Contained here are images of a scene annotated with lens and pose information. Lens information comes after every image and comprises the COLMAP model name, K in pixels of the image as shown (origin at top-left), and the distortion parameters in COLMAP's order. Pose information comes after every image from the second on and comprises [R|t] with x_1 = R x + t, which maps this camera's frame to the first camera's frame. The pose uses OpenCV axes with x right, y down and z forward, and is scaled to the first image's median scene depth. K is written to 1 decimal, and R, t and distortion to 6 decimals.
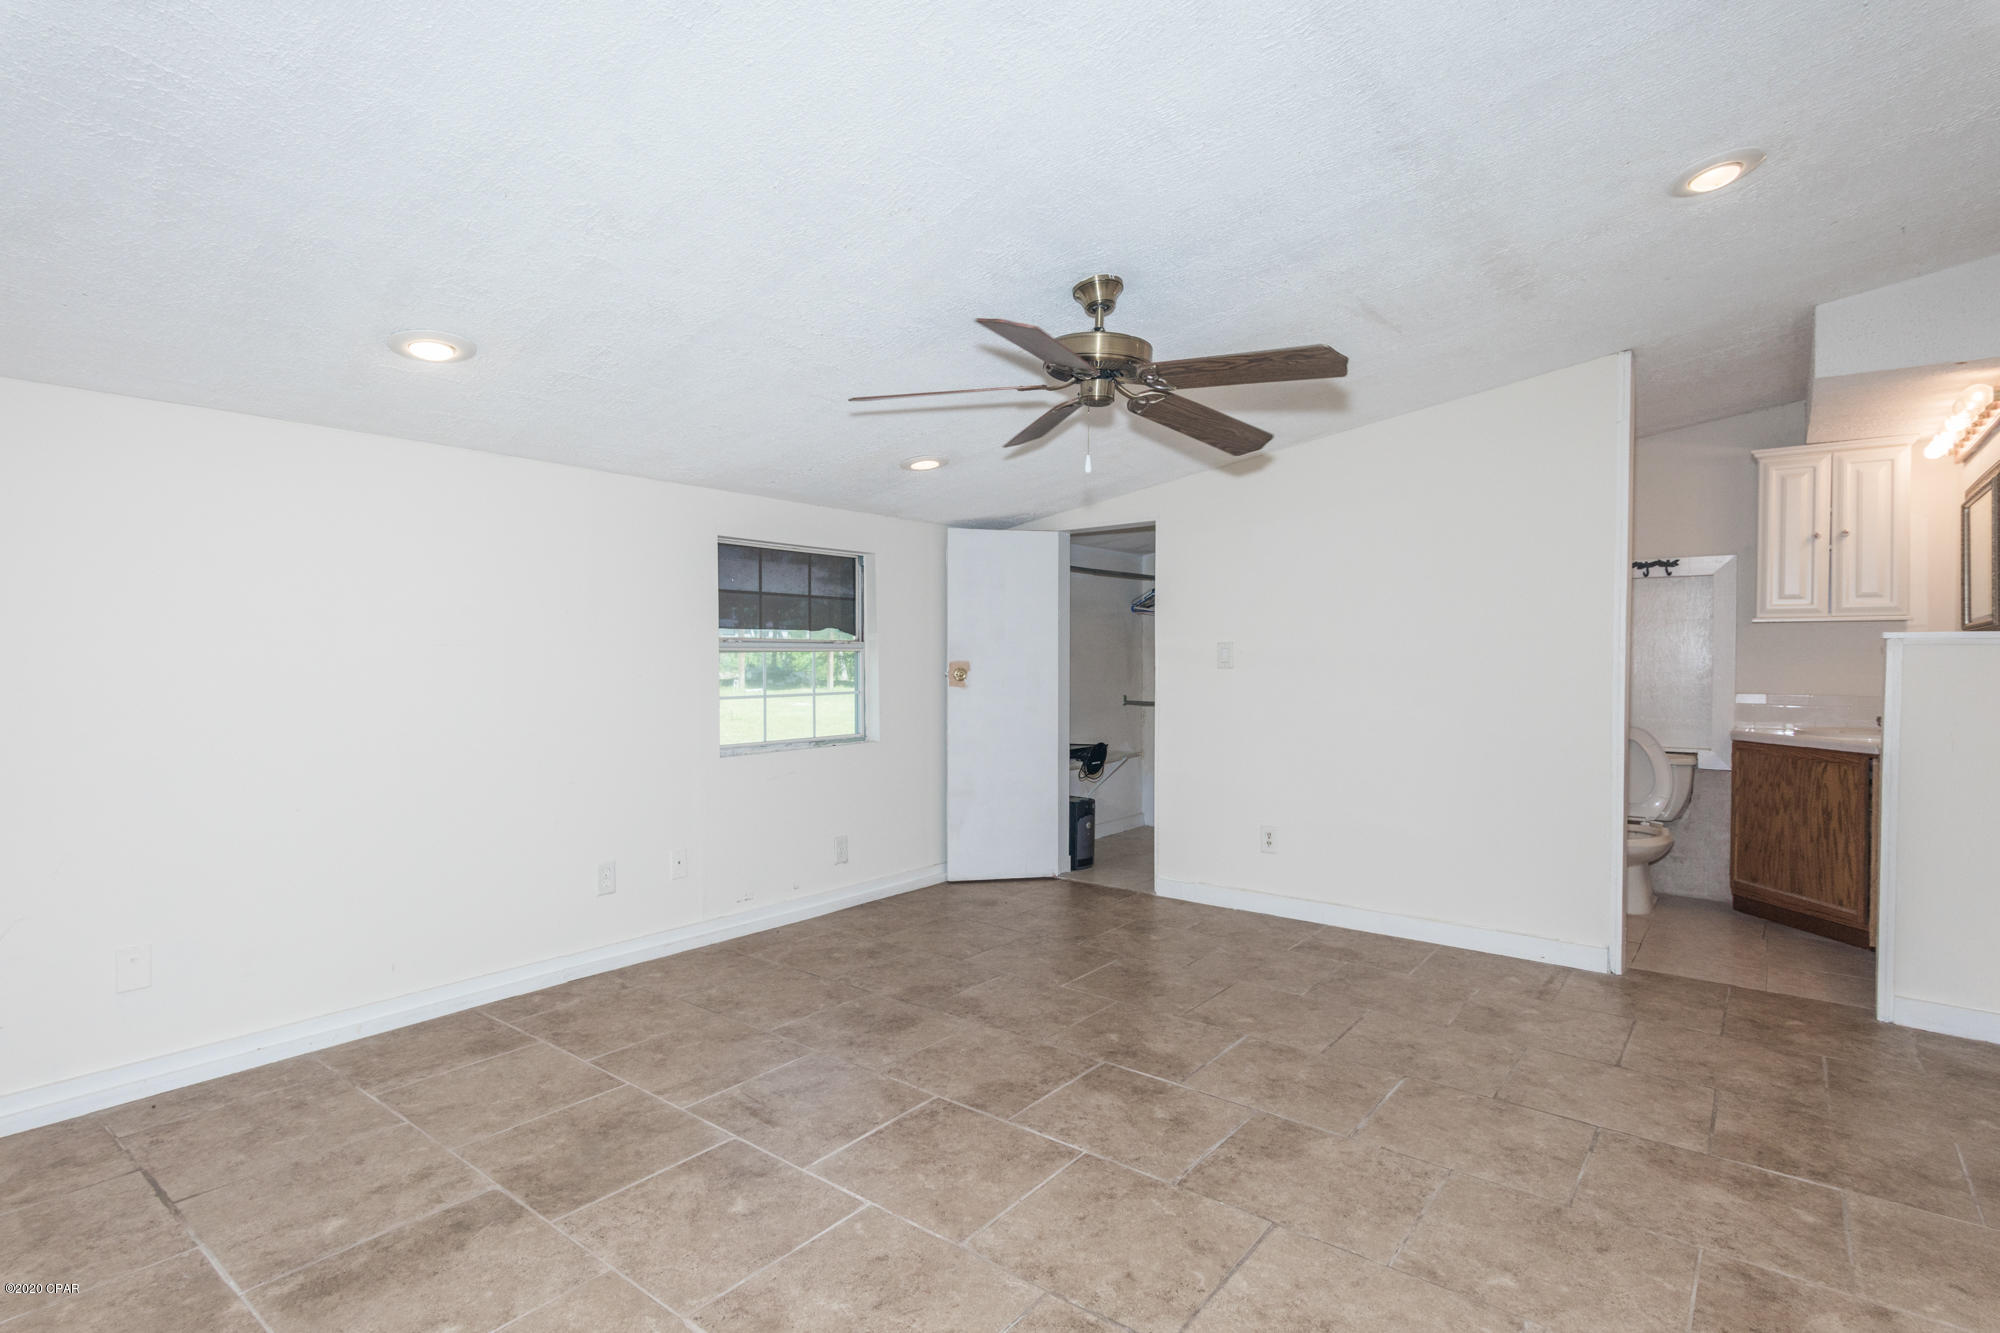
lens RADIAL K [[968.0, 0, 999.4], [0, 968.0, 662.8], [0, 0, 1]] dist [-0.001562, -0.000983]
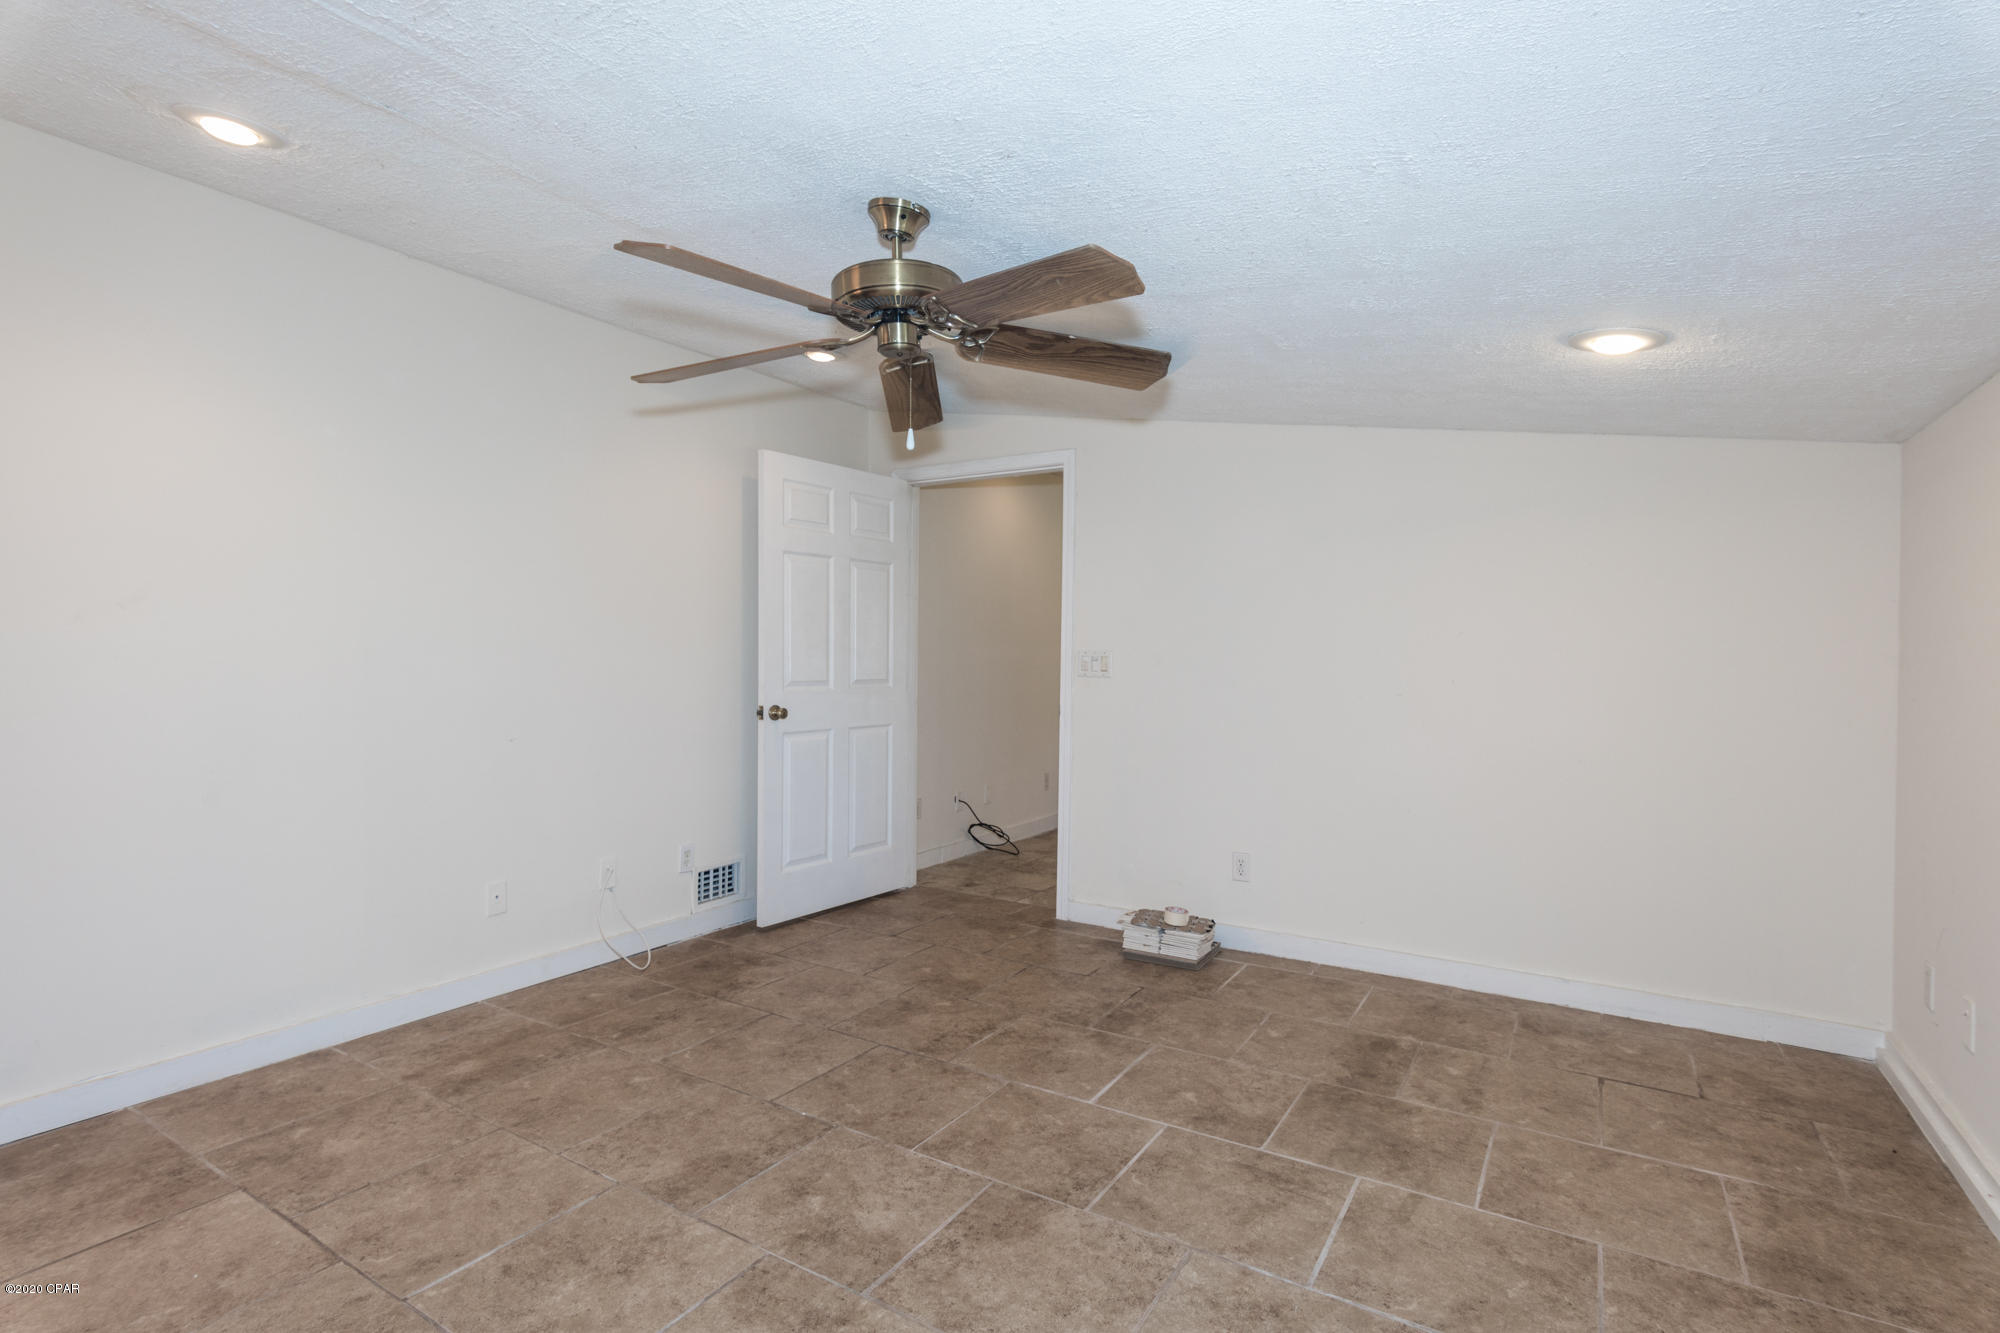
lens RADIAL K [[968.0, 0, 1001.0], [0, 968.0, 663.2], [0, 0, 1]] dist [-0.001562, -0.000983]
pose [[-0.993919, -0.011474, -0.109511, 0.109123], [-0.013353, 0.999776, 0.016436, -0.023652], [0.109298, 0.017798, -0.993850, 1.957431]]
